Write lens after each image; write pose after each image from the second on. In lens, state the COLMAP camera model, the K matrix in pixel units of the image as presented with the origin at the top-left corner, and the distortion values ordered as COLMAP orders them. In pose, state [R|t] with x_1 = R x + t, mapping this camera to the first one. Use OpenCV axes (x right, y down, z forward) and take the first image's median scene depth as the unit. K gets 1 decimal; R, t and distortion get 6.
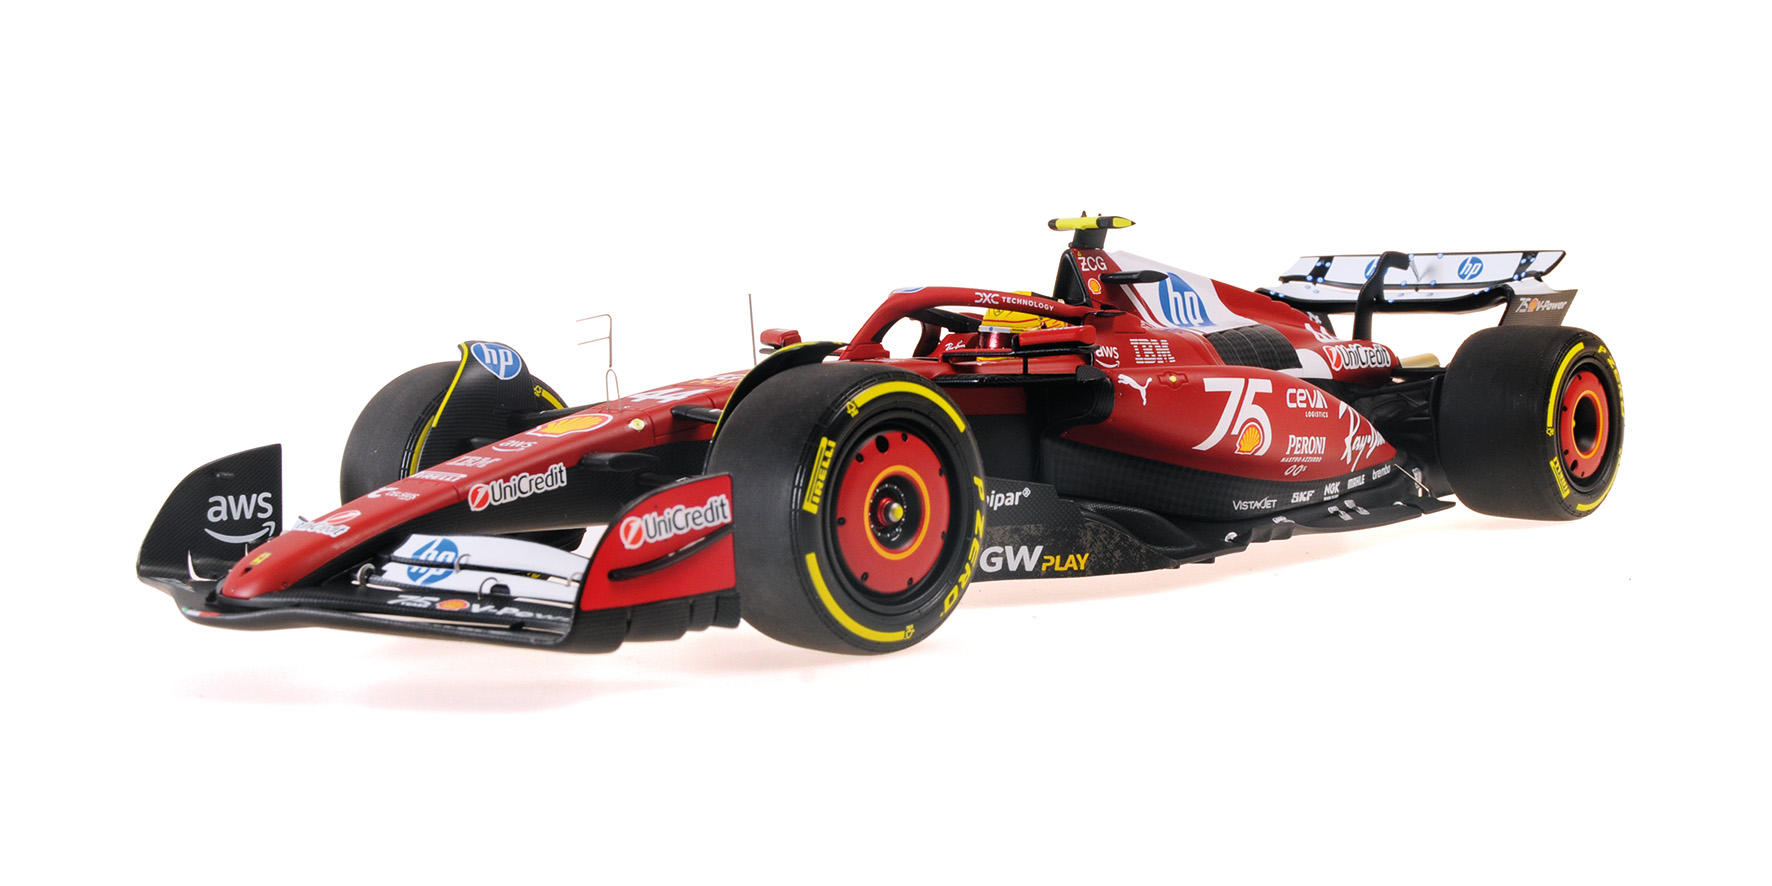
lens RADIAL K [[2187.7, 0, 948.4], [0, 2187.7, 438.7], [0, 0, 1]] dist [-0.001462, 0.008450]
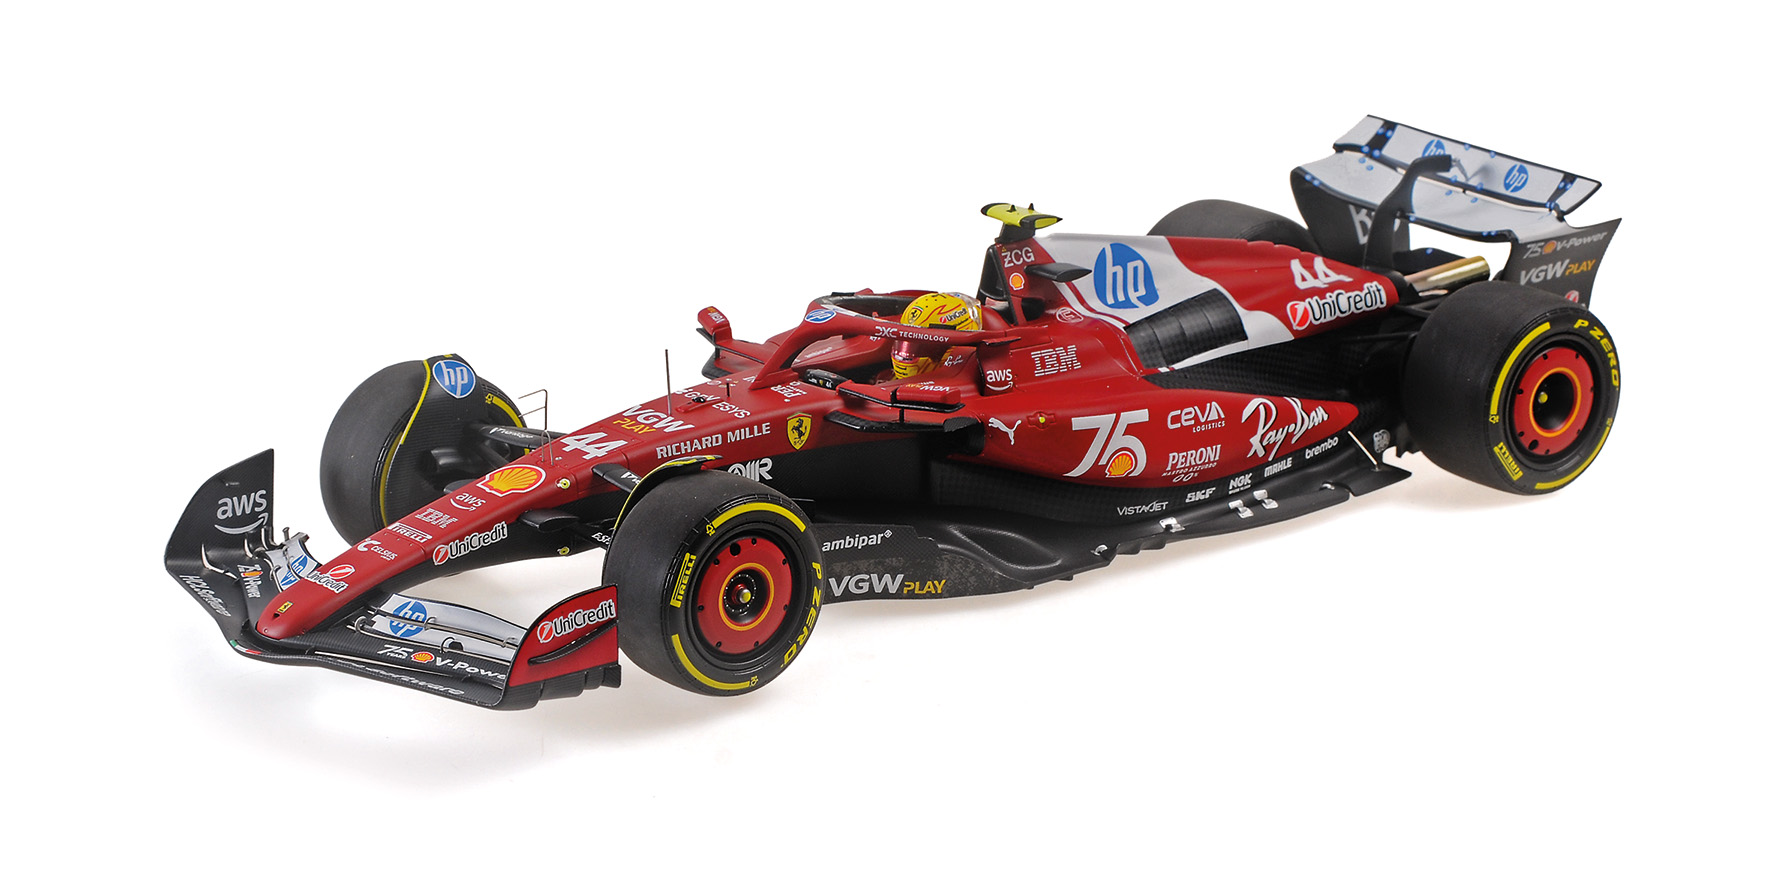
lens RADIAL K [[8122.7, 0, 886.0], [0, 8122.7, 443.0], [0, 0, 1]] dist [1.203743, -8.092441]
pose [[0.989115, 0.066442, -0.131288, 0.603614], [-0.035588, 0.973780, 0.224690, -1.004006], [0.142774, -0.217572, 0.965545, -3.221763]]
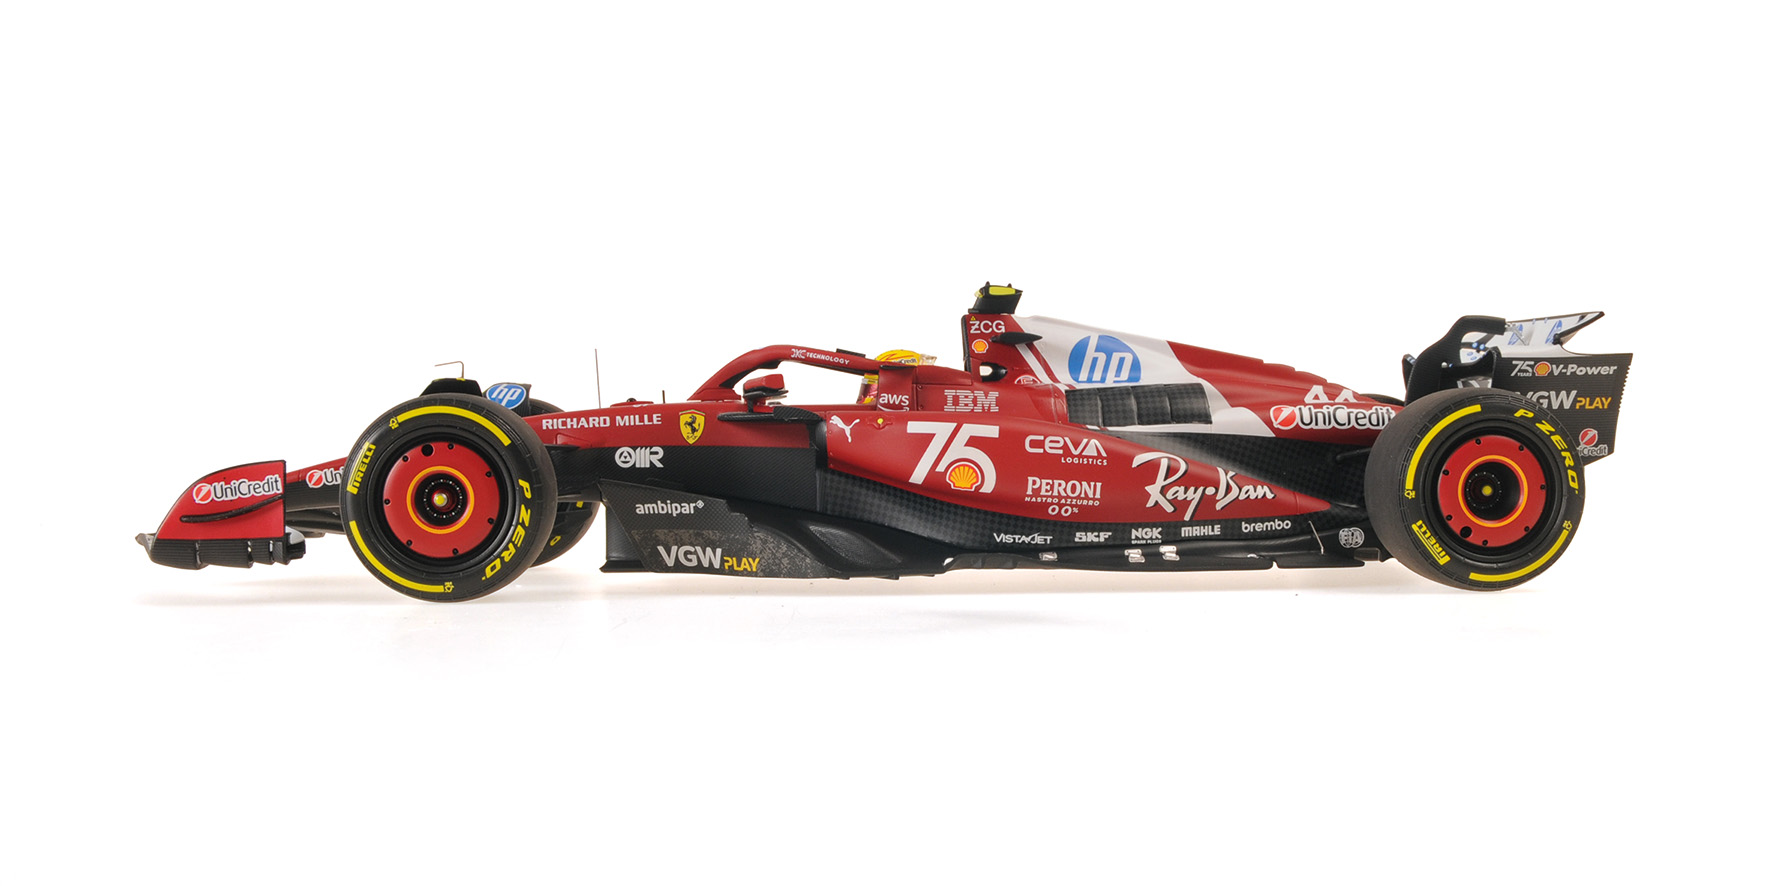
lens RADIAL K [[2088.5, 0, 919.5], [0, 2088.5, 443.9], [0, 0, 1]] dist [-0.019839, -0.009888]
pose [[0.715412, 0.028467, -0.698123, 0.949020], [-0.056407, 0.998261, -0.017098, 0.003187], [0.696422, 0.051611, 0.715774, 0.219541]]
